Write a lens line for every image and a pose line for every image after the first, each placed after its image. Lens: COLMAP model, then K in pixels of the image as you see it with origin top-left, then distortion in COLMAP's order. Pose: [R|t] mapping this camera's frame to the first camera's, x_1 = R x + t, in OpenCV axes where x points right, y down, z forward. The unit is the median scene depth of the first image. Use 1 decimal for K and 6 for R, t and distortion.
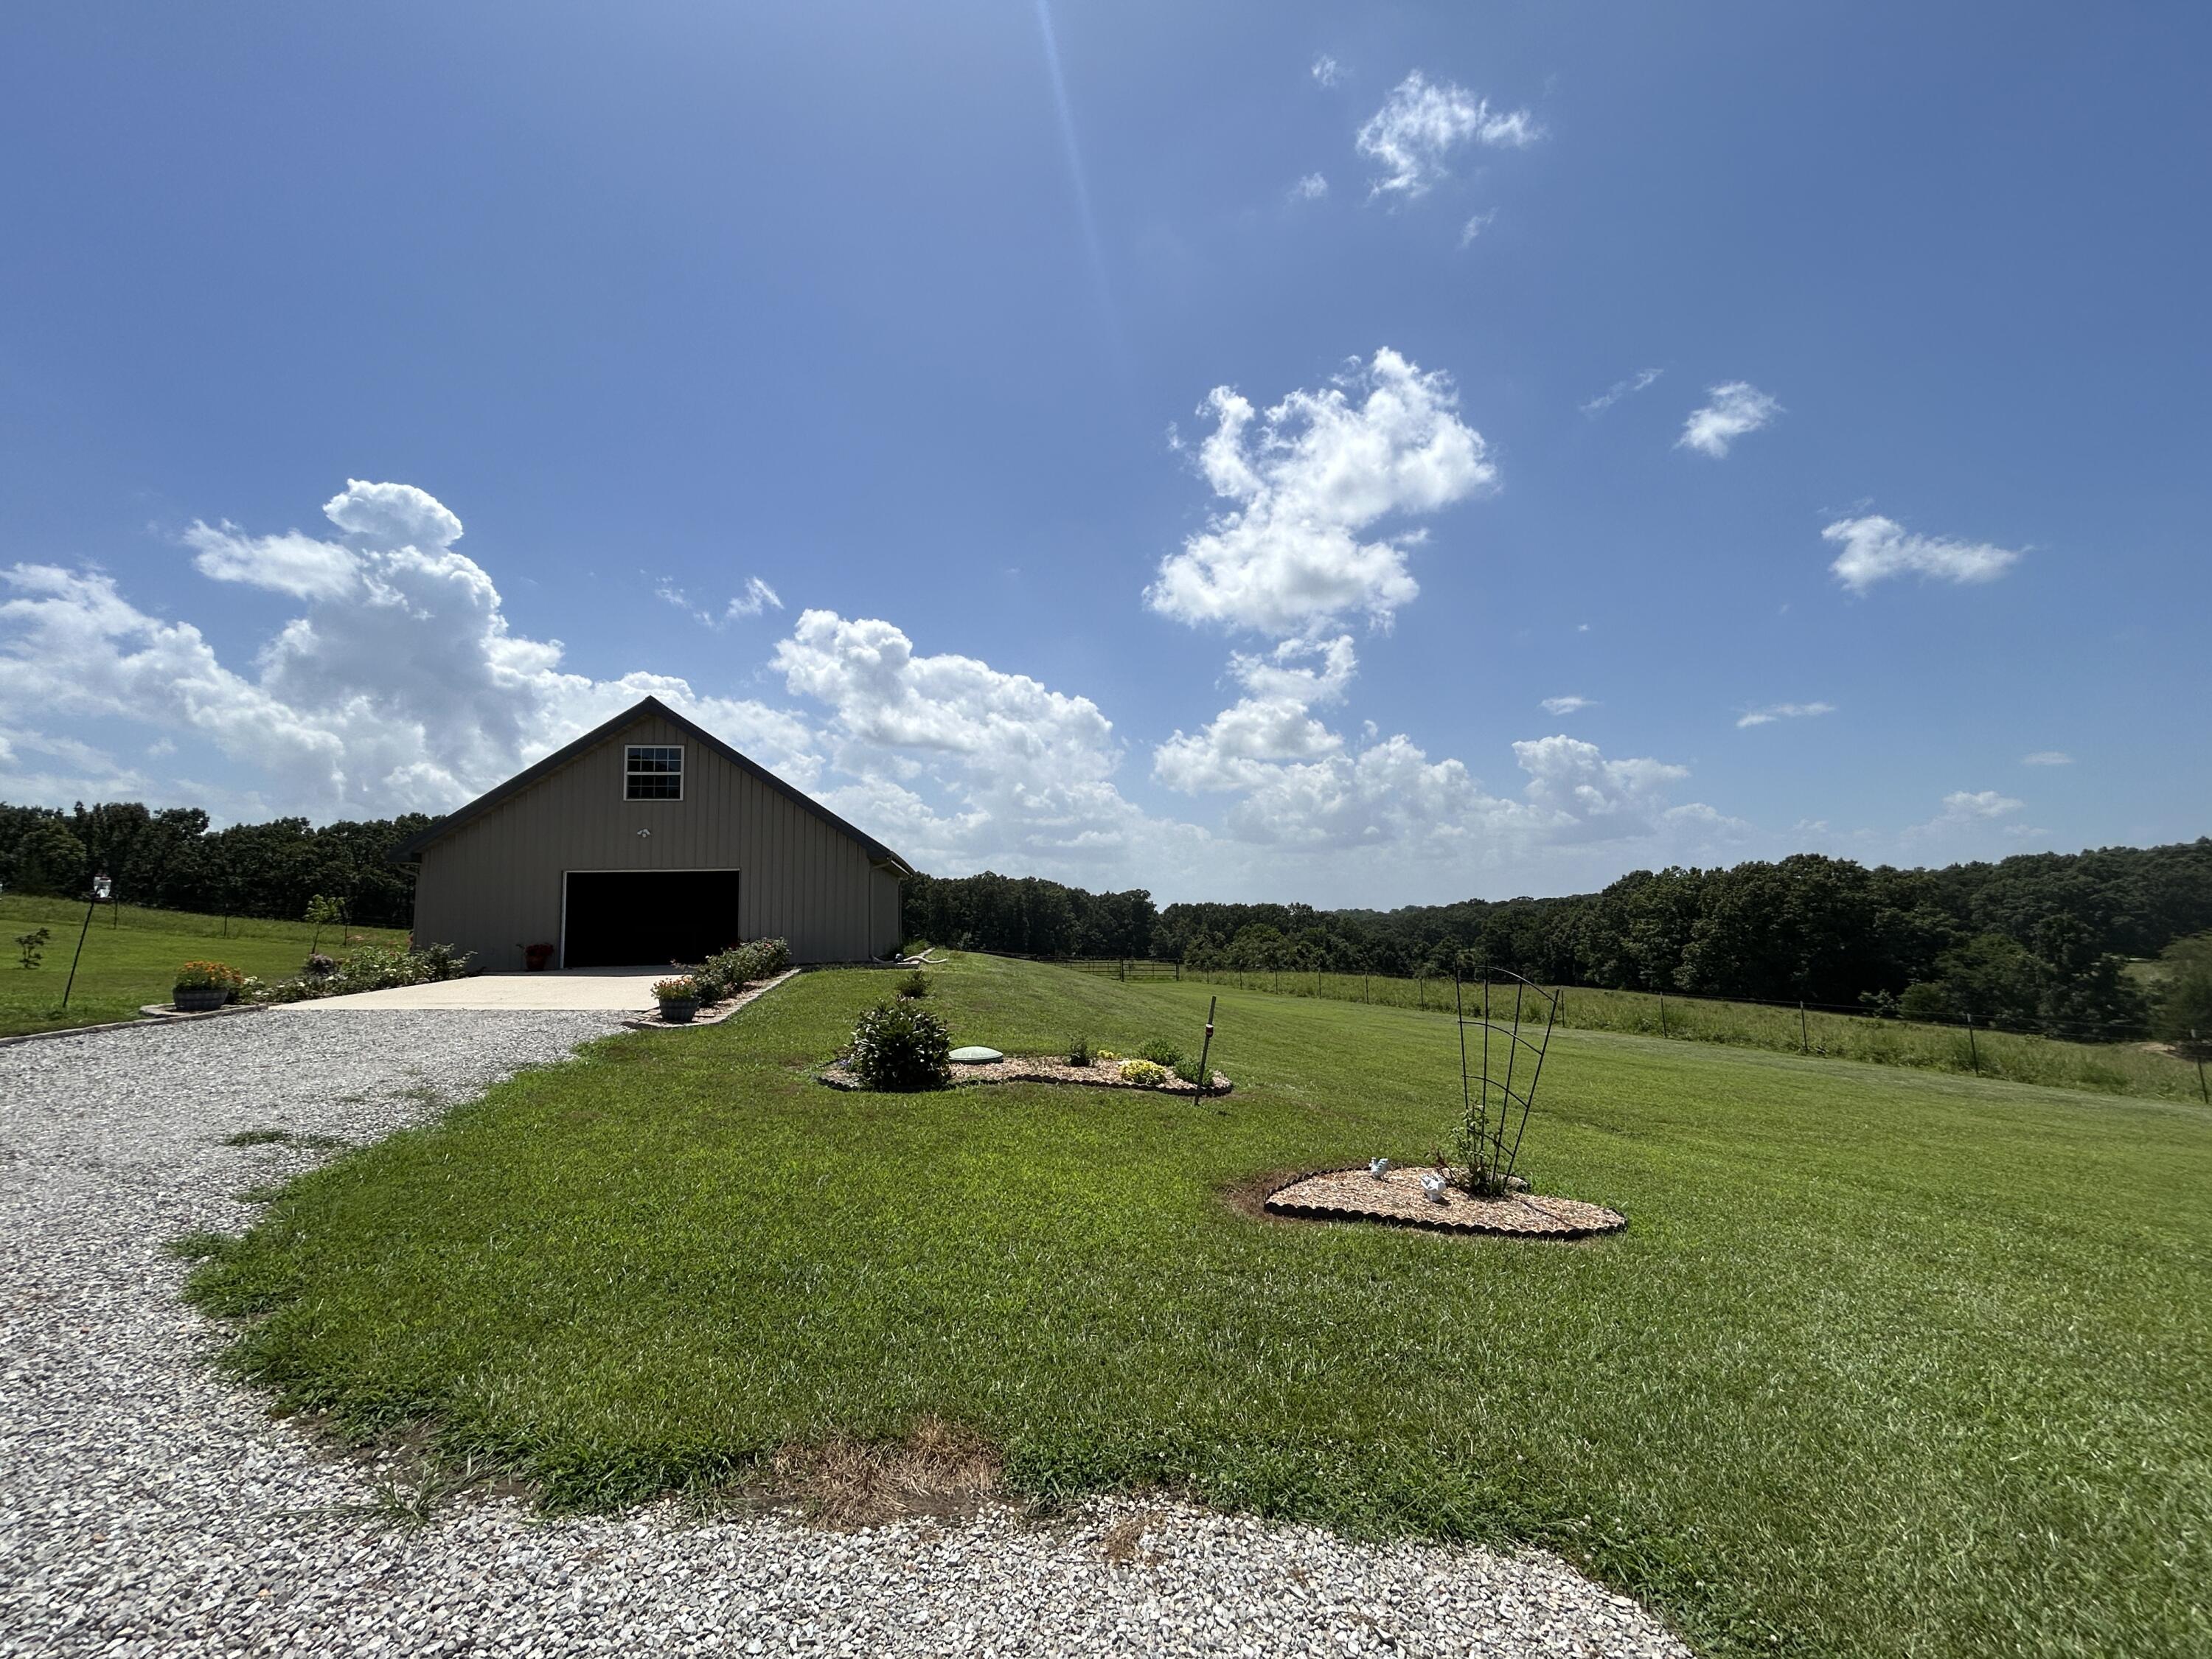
lens RADIAL K [[899.0, 0, 1102.1], [0, 899.0, 823.1], [0, 0, 1]] dist [0.000198, 0.000669]
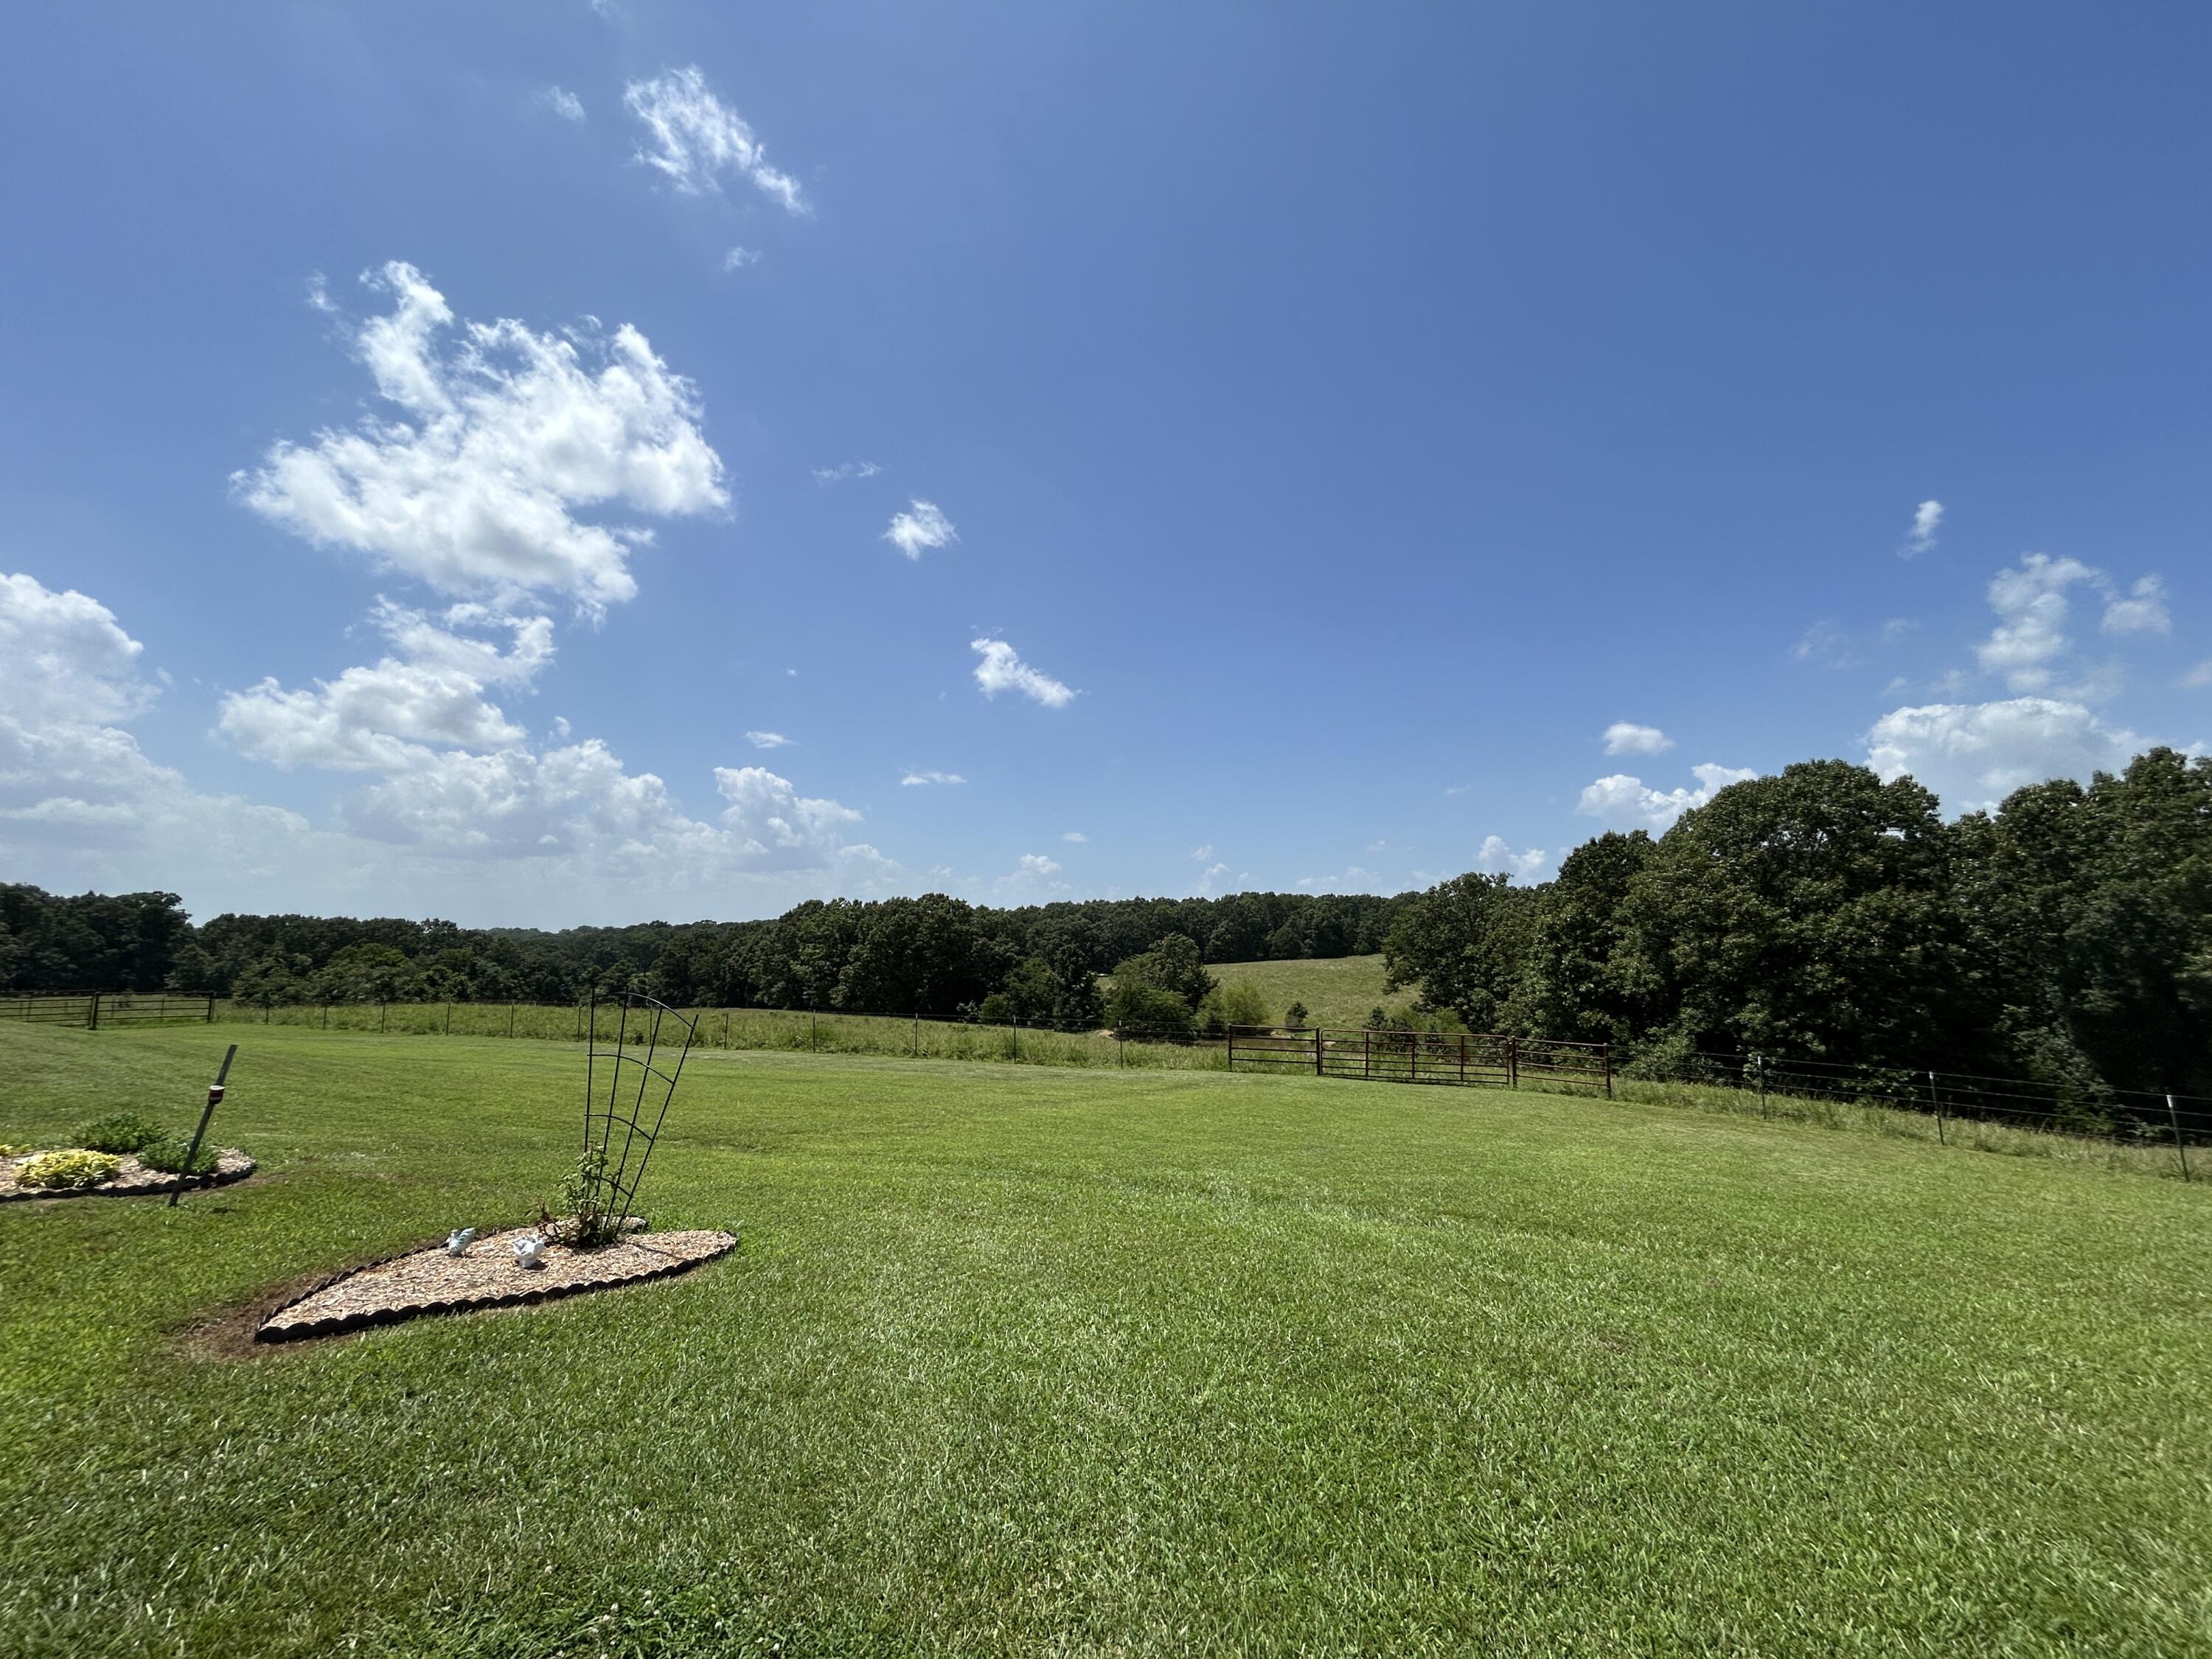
lens RADIAL K [[899.0, 0, 1102.1], [0, 899.0, 823.1], [0, 0, 1]] dist [0.000198, 0.000669]
pose [[0.661045, 0.112941, 0.741798, 0.003673], [-0.094037, 0.993283, -0.067429, 0.000143], [-0.744430, -0.025183, 0.667225, 0.001795]]
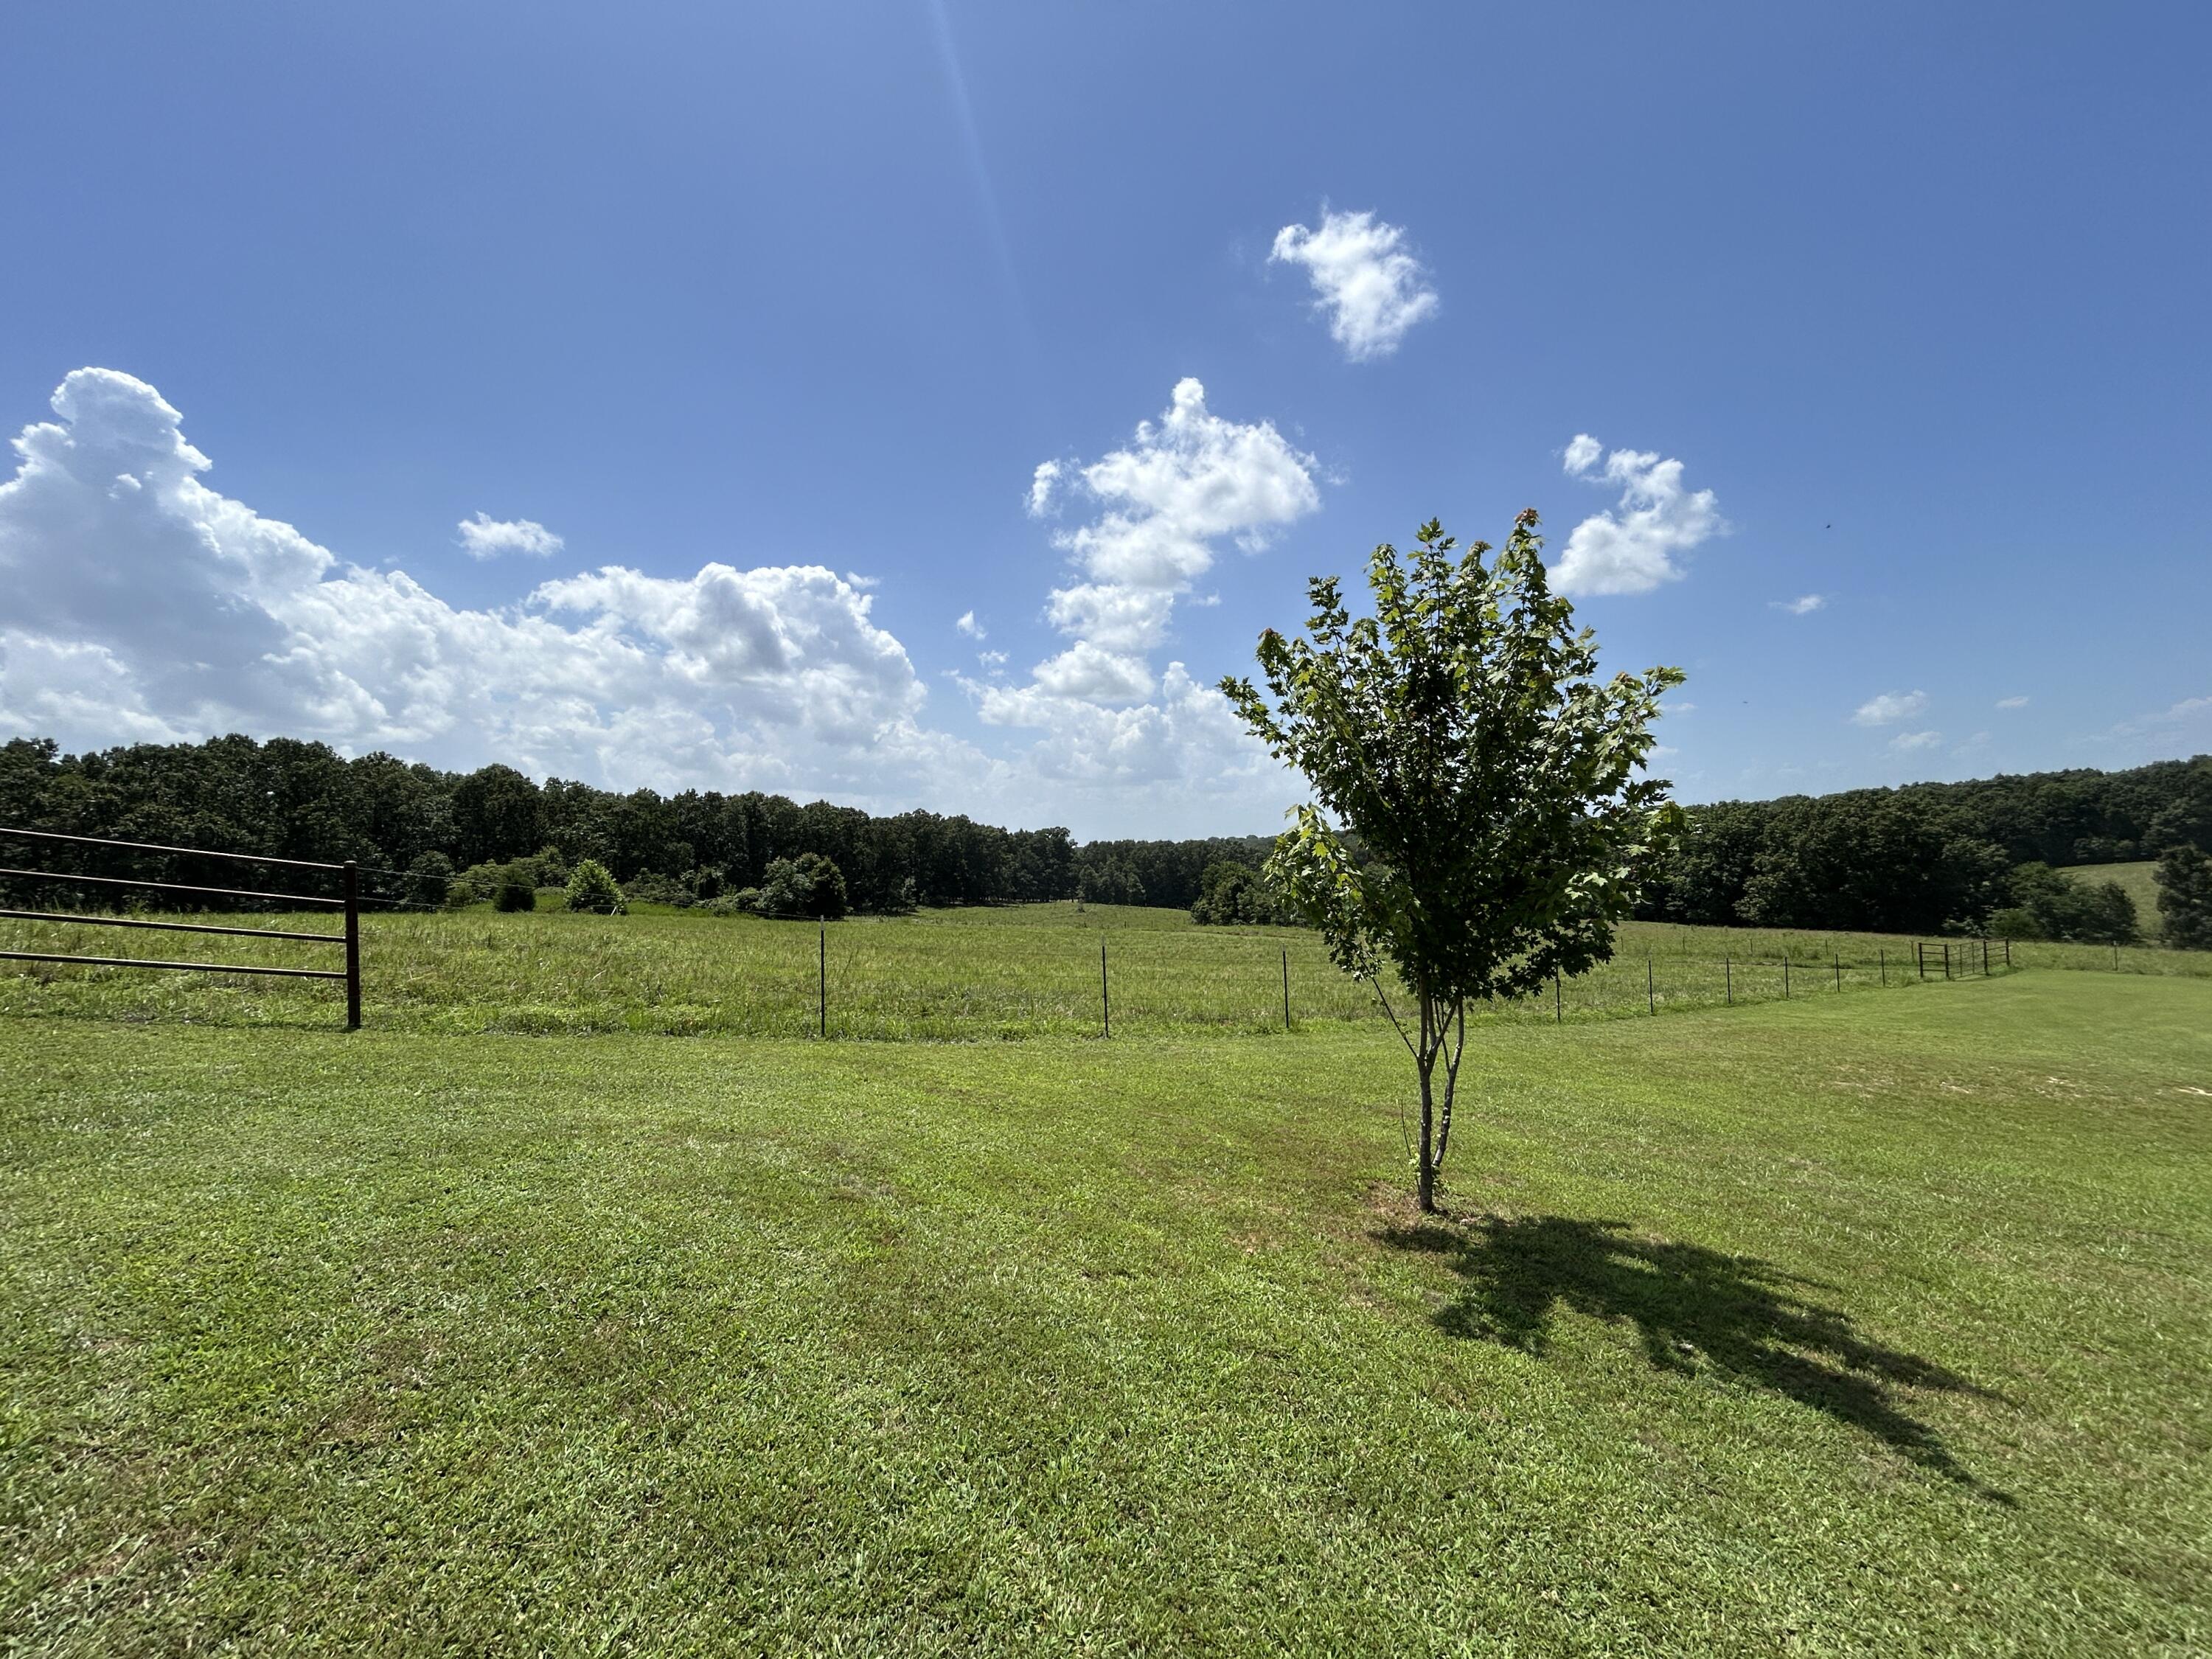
lens RADIAL K [[896.3, 0, 1103.2], [0, 896.3, 831.3], [0, 0, 1]] dist [0.001648, 0.000304]
pose [[0.971838, -0.012561, 0.235317, -0.608214], [-0.006914, 0.996629, 0.081750, 0.004761], [-0.235550, -0.081075, 0.968475, 0.342289]]
